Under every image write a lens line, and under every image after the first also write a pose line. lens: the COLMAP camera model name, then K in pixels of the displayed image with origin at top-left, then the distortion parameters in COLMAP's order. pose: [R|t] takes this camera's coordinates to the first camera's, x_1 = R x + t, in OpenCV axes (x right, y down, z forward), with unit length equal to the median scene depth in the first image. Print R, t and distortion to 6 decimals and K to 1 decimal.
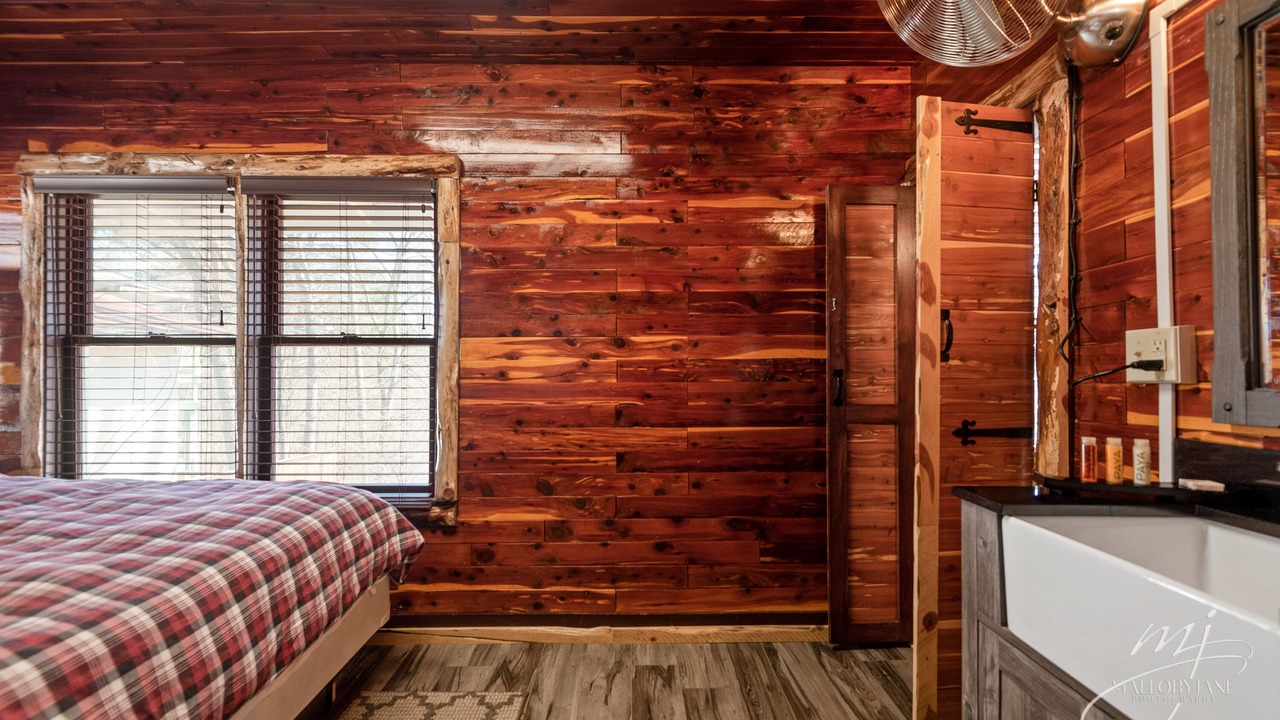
lens RADIAL K [[562.0, 0, 640.0], [0, 562.0, 360.0], [0, 0, 1]] dist [0.018806, -0.000776]
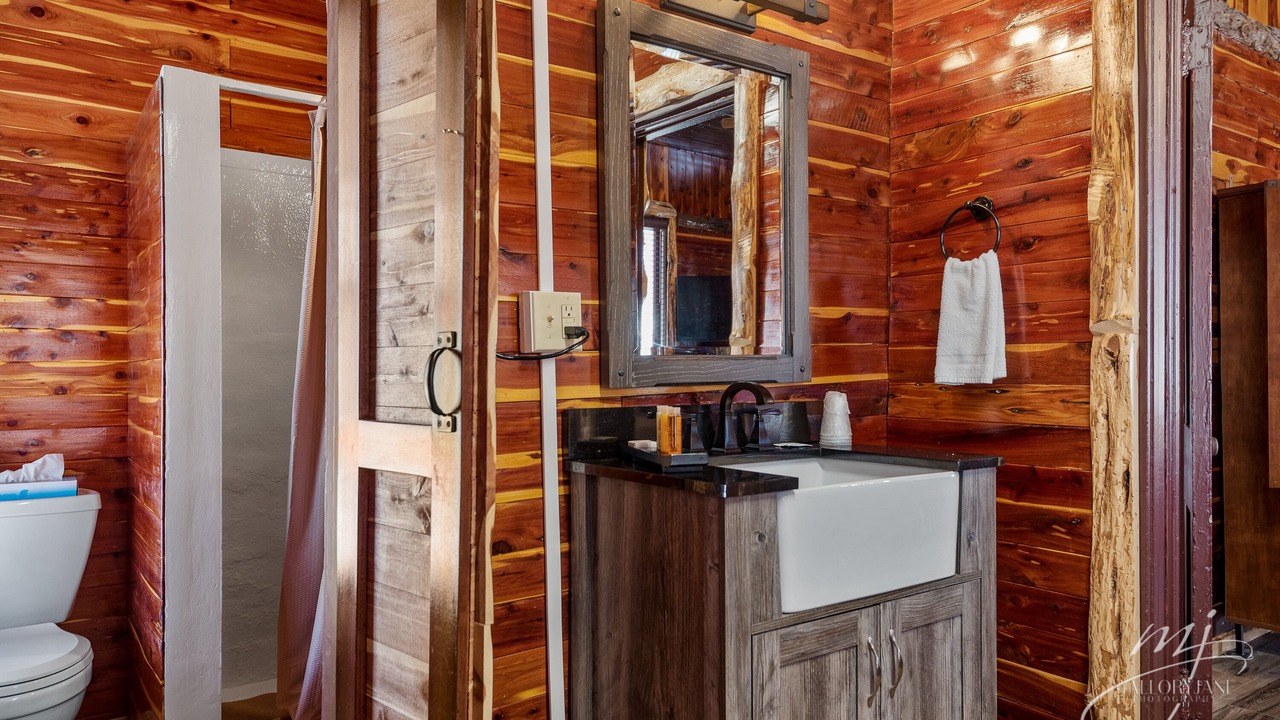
lens RADIAL K [[947.6, 0, 640.0], [0, 947.6, 360.0], [0, 0, 1]] dist [-0.002923, -0.000163]
pose [[-0.553009, -0.000815, 0.833175, -0.218838], [-0.005629, 0.999980, -0.002758, 0.028887], [-0.833156, -0.006215, -0.553003, 0.889399]]
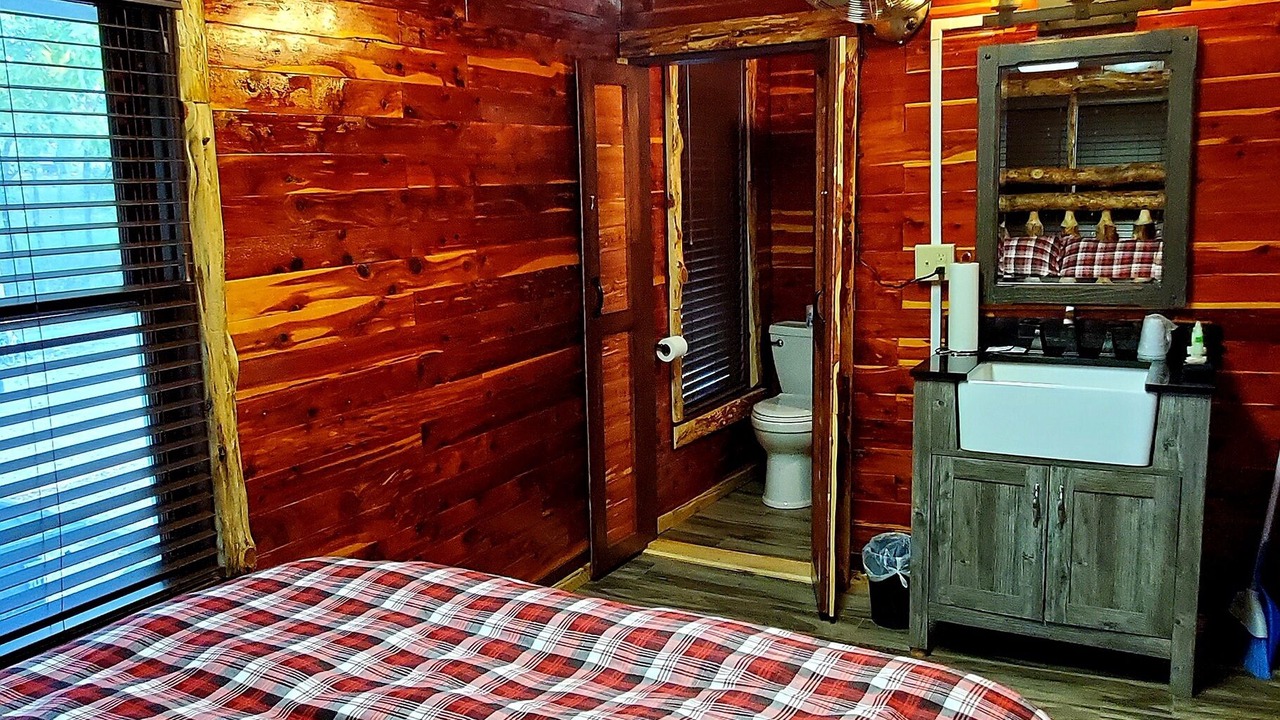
lens RADIAL K [[947.6, 0, 640.0], [0, 947.6, 360.0], [0, 0, 1]] dist [-0.002923, -0.000163]
pose [[0.528330, -0.162864, 0.833273, -0.856385], [0.028014, 0.984239, 0.174608, -0.110534], [-0.848577, -0.068908, 0.524565, 0.170491]]
